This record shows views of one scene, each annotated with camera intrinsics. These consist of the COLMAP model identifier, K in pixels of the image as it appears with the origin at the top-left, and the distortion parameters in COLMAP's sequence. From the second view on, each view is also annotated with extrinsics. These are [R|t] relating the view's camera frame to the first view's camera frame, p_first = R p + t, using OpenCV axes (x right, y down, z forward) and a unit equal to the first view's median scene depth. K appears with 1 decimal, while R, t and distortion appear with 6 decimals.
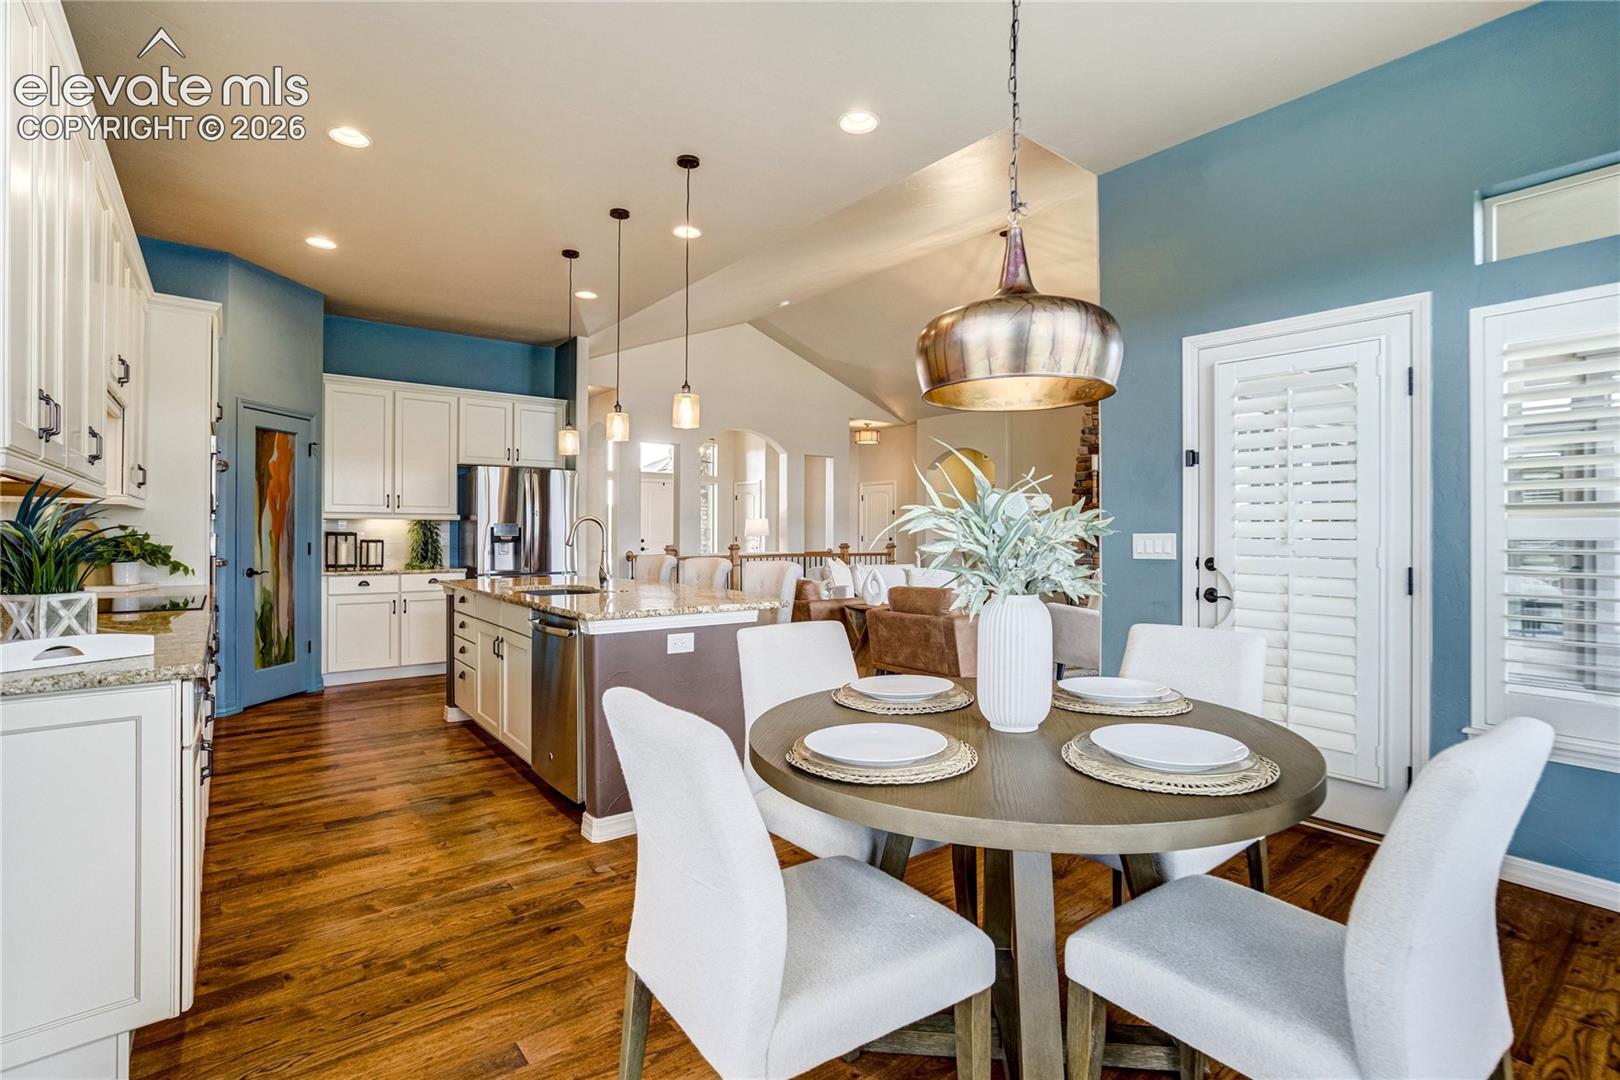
lens RADIAL K [[759.7, 0, 813.2], [0, 759.7, 538.7], [0, 0, 1]] dist [-0.028530, 0.001183]
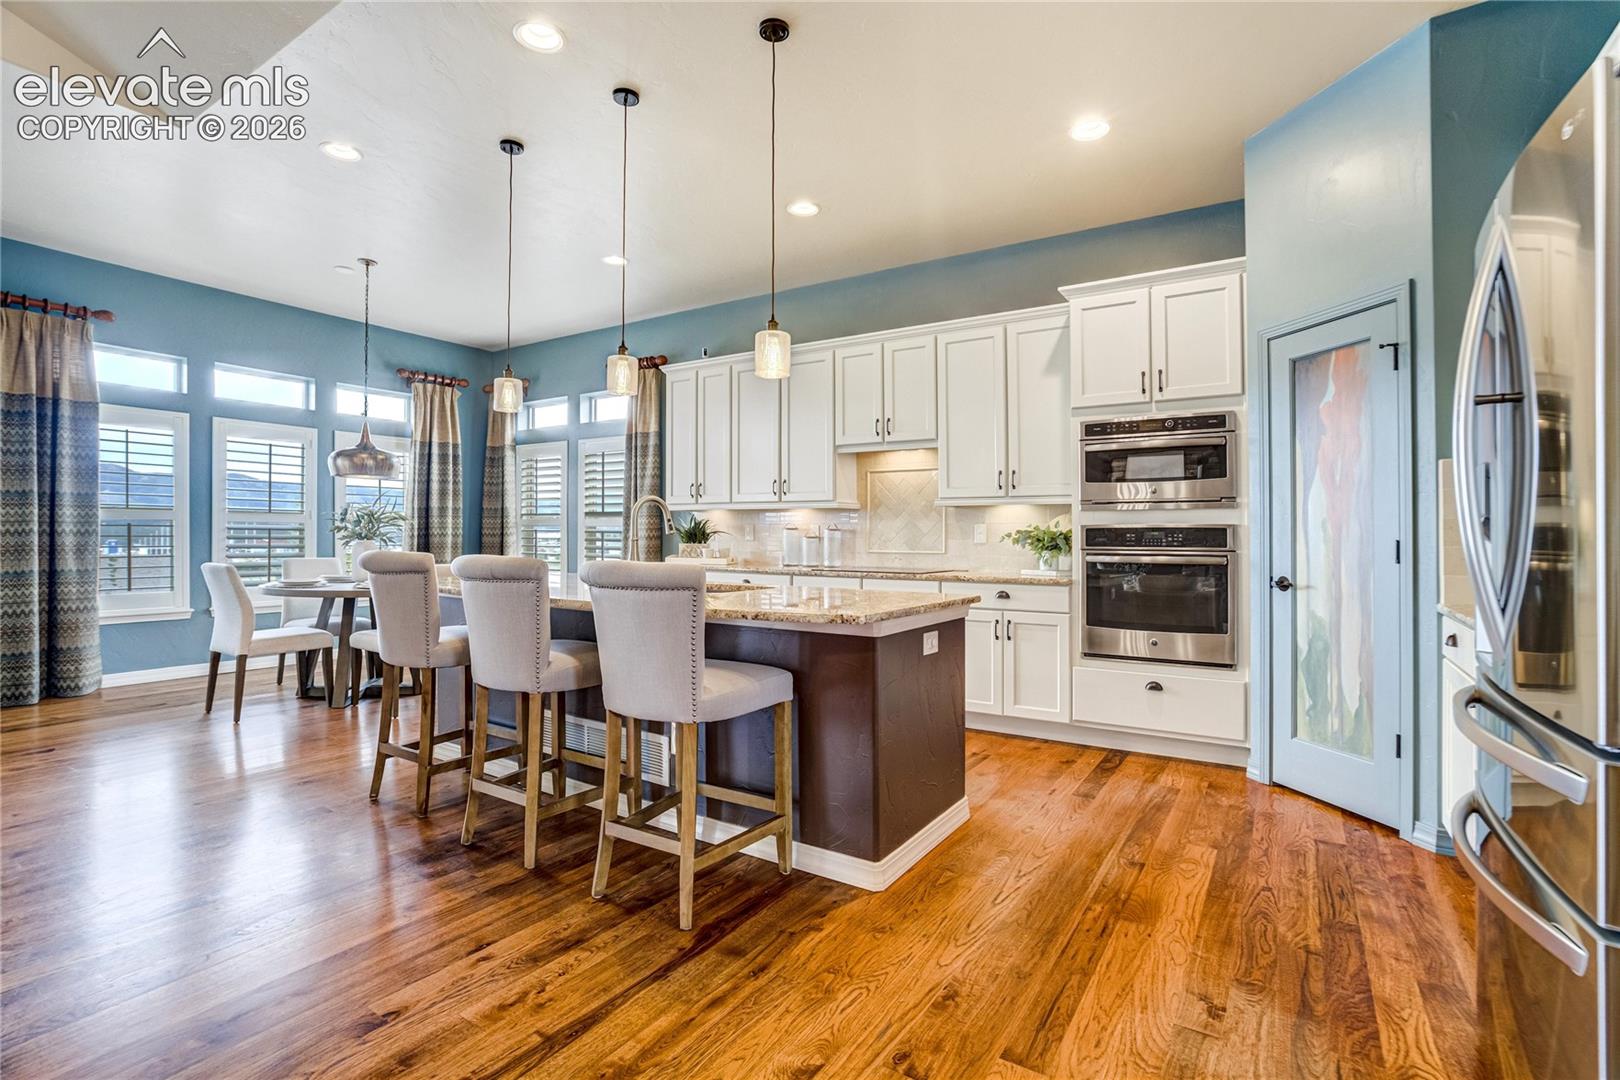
lens RADIAL K [[759.7, 0, 814.2], [0, 759.7, 531.4], [0, 0, 1]] dist [-0.028530, 0.001183]
pose [[-0.929947, 0.002415, -0.367685, -0.128006], [0.004909, 0.999971, -0.005848, 0.001302], [0.367661, -0.007243, -0.929932, 1.412908]]
